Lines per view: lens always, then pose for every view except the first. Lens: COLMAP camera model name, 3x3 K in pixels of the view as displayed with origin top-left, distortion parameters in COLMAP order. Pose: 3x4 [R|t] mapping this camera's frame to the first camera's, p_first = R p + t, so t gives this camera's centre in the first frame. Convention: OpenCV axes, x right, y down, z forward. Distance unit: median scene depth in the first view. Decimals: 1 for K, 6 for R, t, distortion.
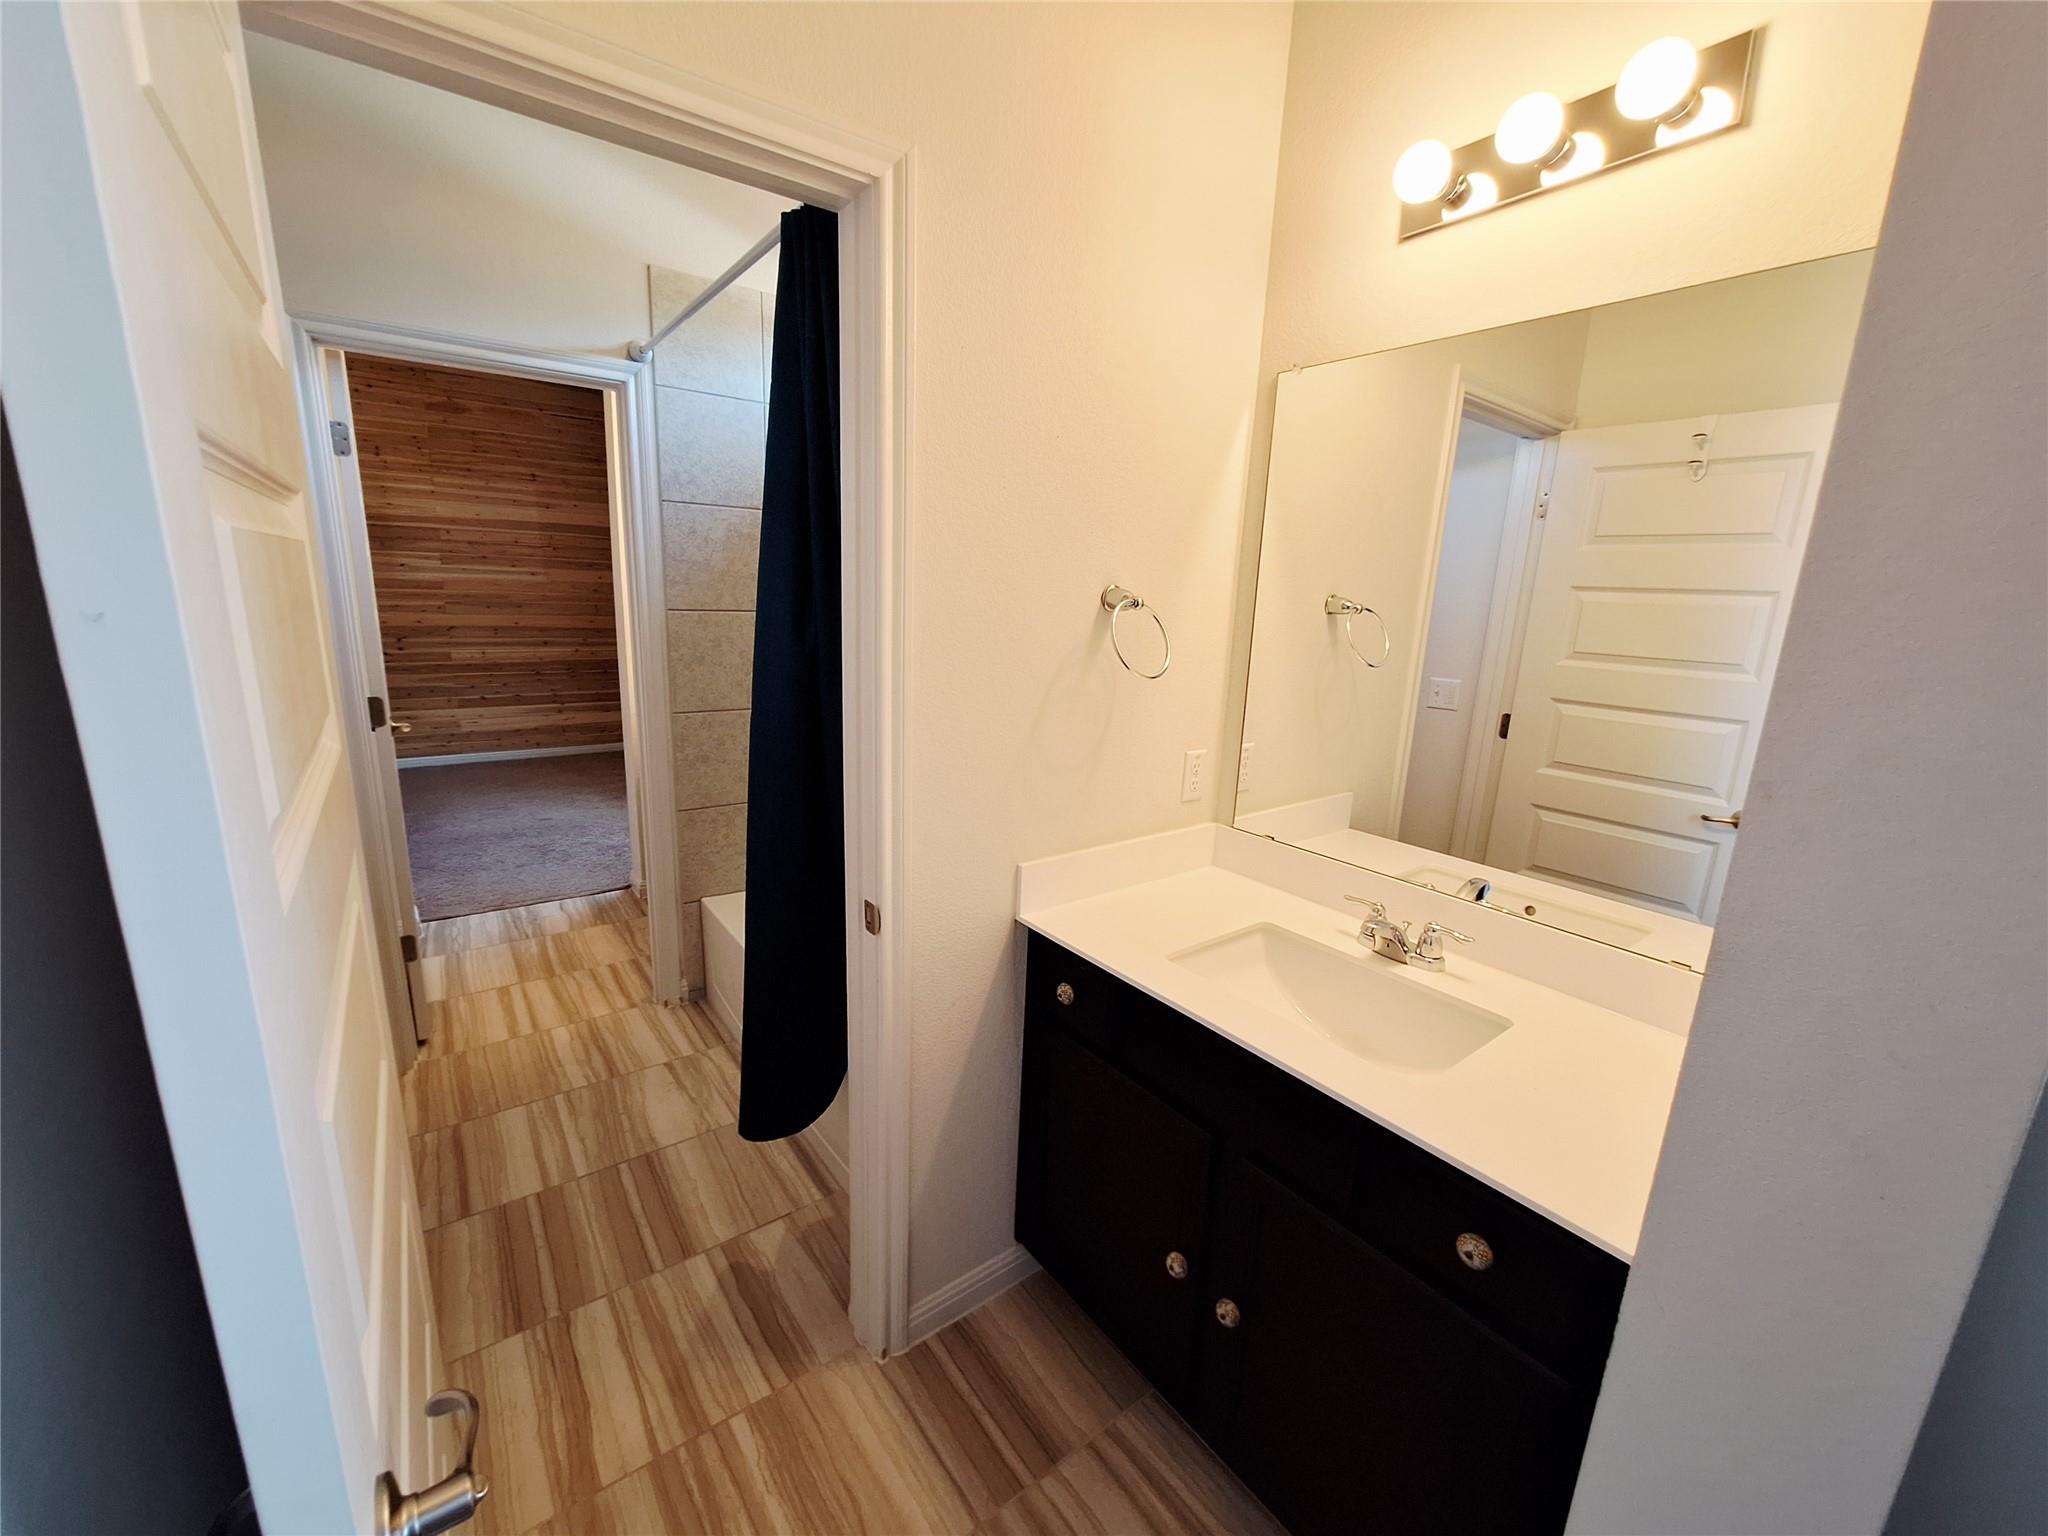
lens RADIAL K [[802.9, 0, 1021.0], [0, 802.9, 767.5], [0, 0, 1]] dist [-0.007931, 0.002201]
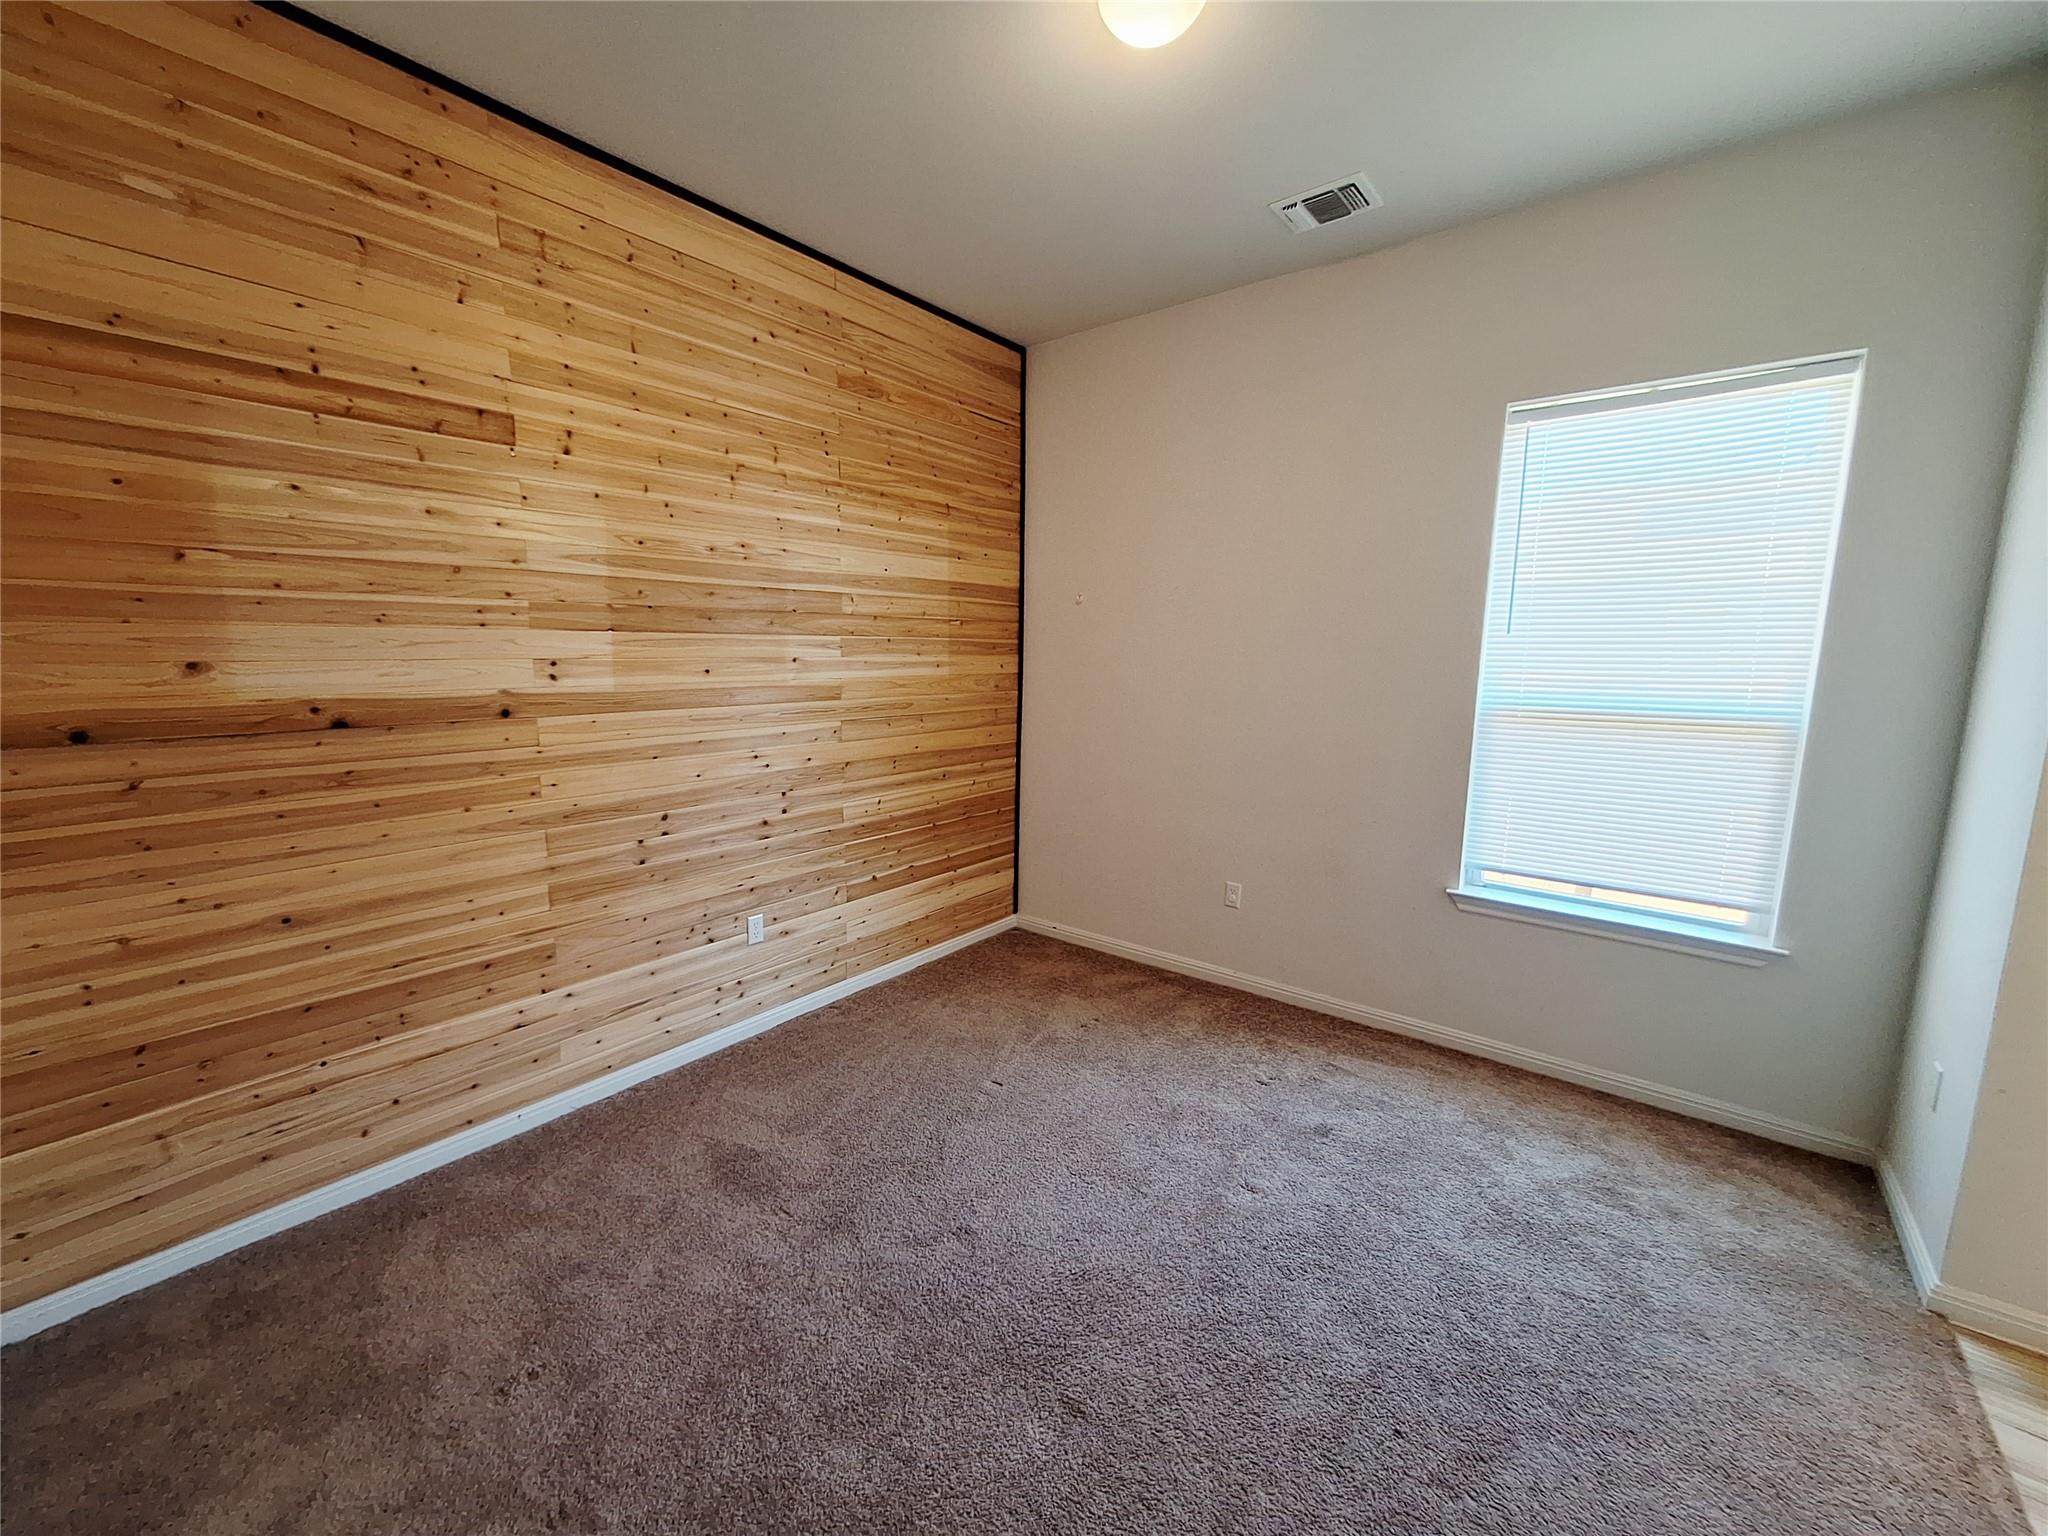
lens RADIAL K [[802.9, 0, 1014.9], [0, 802.9, 765.8], [0, 0, 1]] dist [-0.007931, 0.002201]
pose [[0.972226, -0.067766, 0.224019, -0.707136], [0.084106, 0.994386, -0.064211, -0.124057], [-0.218410, 0.081269, 0.972467, 0.408338]]
